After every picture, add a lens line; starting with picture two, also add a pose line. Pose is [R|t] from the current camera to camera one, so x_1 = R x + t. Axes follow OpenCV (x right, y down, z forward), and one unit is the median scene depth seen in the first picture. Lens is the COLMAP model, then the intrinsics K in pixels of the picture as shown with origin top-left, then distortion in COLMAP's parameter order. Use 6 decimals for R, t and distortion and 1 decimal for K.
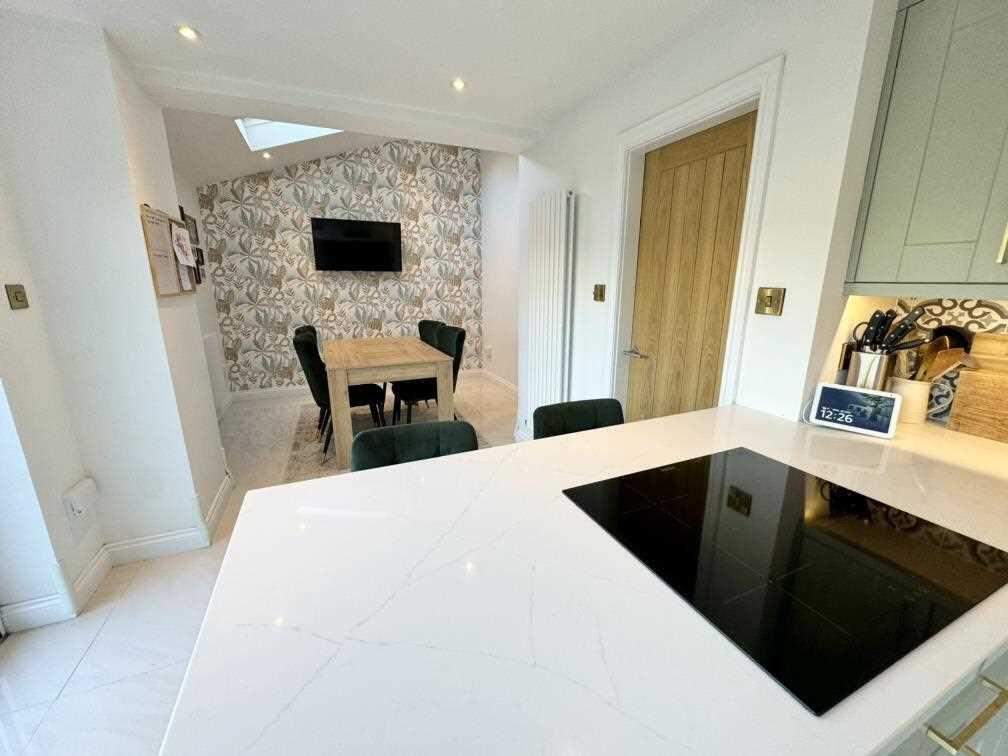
lens RADIAL K [[402.4, 0, 502.1], [0, 402.4, 378.2], [0, 0, 1]] dist [-0.002199, -0.000201]
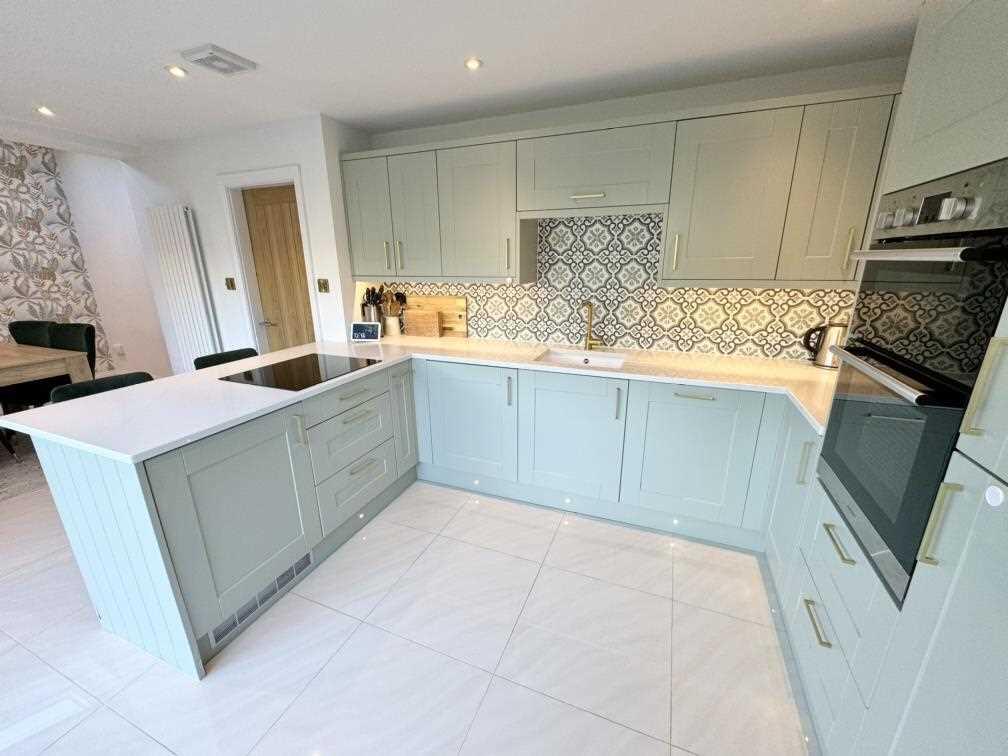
lens RADIAL K [[402.4, 0, 503.6], [0, 402.4, 377.8], [0, 0, 1]] dist [-0.002199, -0.000201]
pose [[0.715027, -0.201924, 0.669300, -0.049714], [0.173847, 0.978662, 0.109532, 0.073281], [-0.677136, 0.038037, 0.734874, -0.402469]]
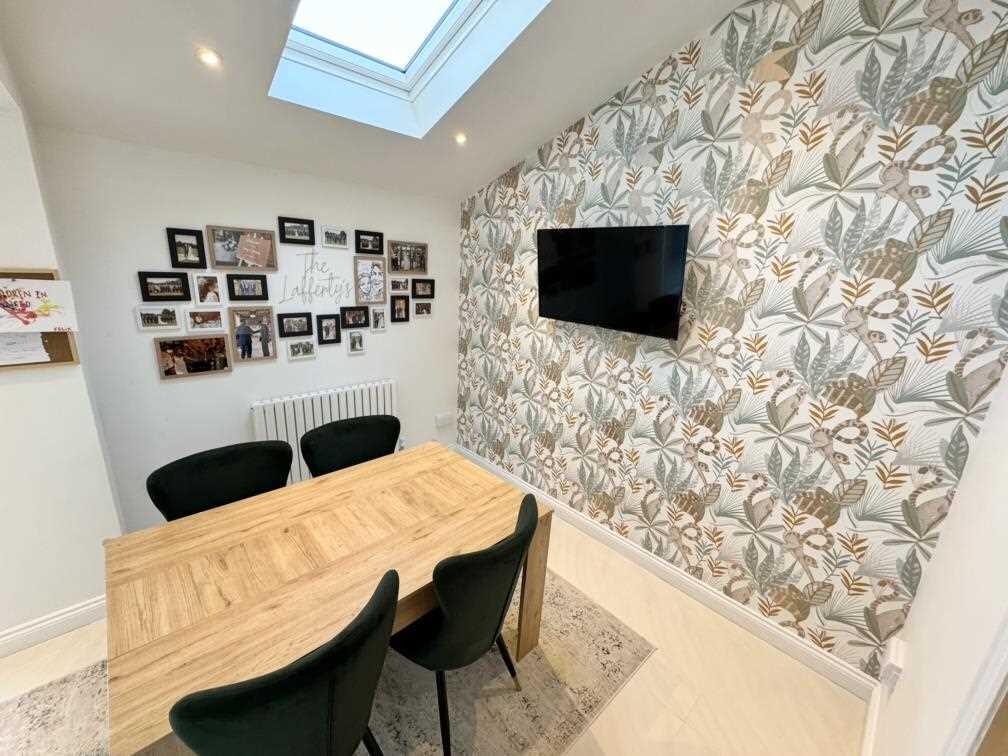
lens RADIAL K [[402.4, 0, 503.0], [0, 402.4, 377.2], [0, 0, 1]] dist [-0.002199, -0.000201]
pose [[0.332128, 0.263754, -0.905608, 0.108142], [-0.271004, 0.946311, 0.176218, -0.338387], [0.903464, 0.186897, 0.385775, 0.910466]]
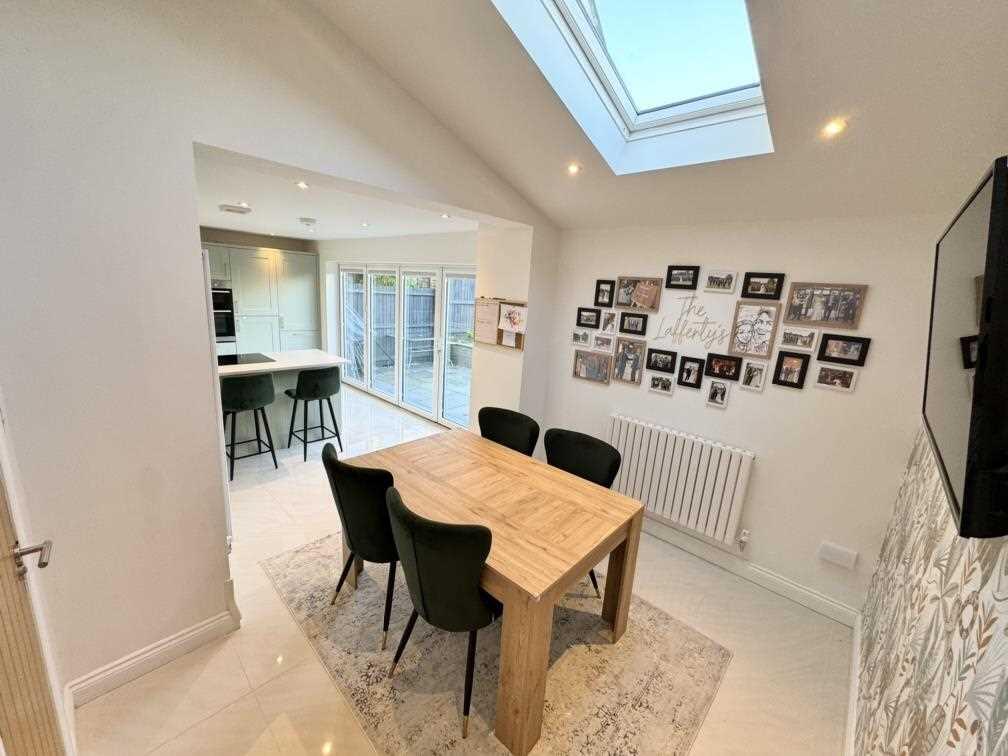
lens RADIAL K [[402.4, 0, 503.5], [0, 402.4, 377.1], [0, 0, 1]] dist [-0.002199, -0.000201]
pose [[-0.915586, 0.026514, -0.401248, -0.090175], [-0.159927, 0.891507, 0.423839, -0.454969], [0.368953, 0.452231, -0.812010, 1.371943]]
